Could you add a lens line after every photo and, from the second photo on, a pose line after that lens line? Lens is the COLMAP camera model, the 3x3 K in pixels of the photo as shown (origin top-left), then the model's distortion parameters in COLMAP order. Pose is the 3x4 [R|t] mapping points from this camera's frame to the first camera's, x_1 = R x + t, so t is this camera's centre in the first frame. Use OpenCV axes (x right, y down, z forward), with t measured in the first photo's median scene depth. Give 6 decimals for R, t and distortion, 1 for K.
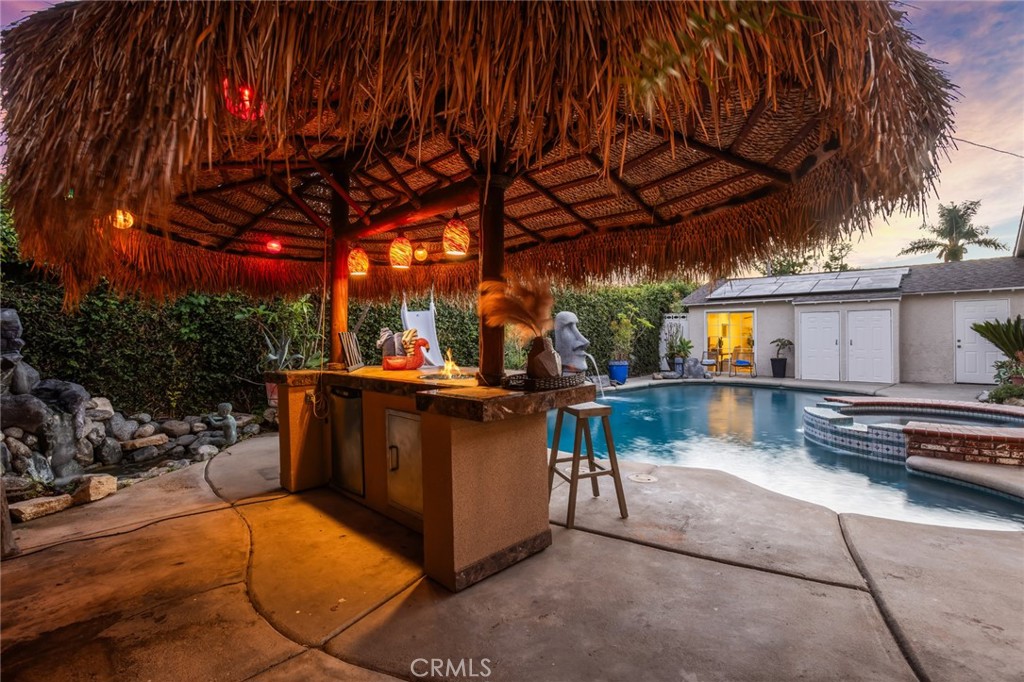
lens RADIAL K [[629.0, 0, 512.0], [0, 629.0, 341.0], [0, 0, 1]] dist [-0.029187, 0.033701]
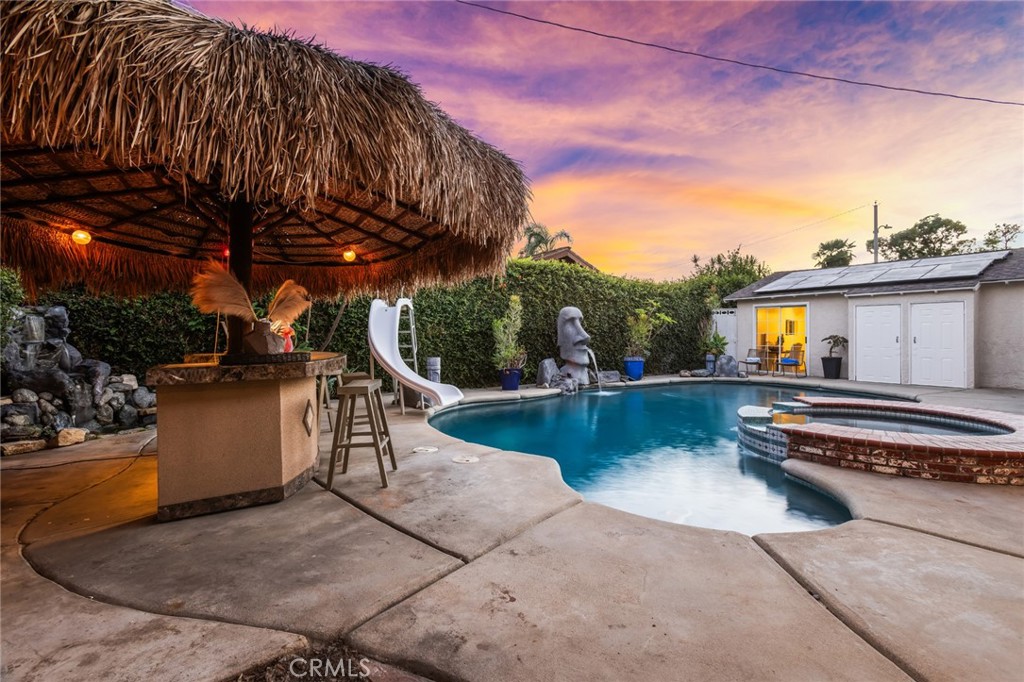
lens RADIAL K [[629.0, 0, 512.0], [0, 629.0, 341.0], [0, 0, 1]] dist [-0.029187, 0.033701]
pose [[0.951087, 0.007191, -0.308838, 0.504089], [-0.007738, 0.999970, -0.000548, 0.015632], [0.308825, 0.002911, 0.951114, 0.009656]]
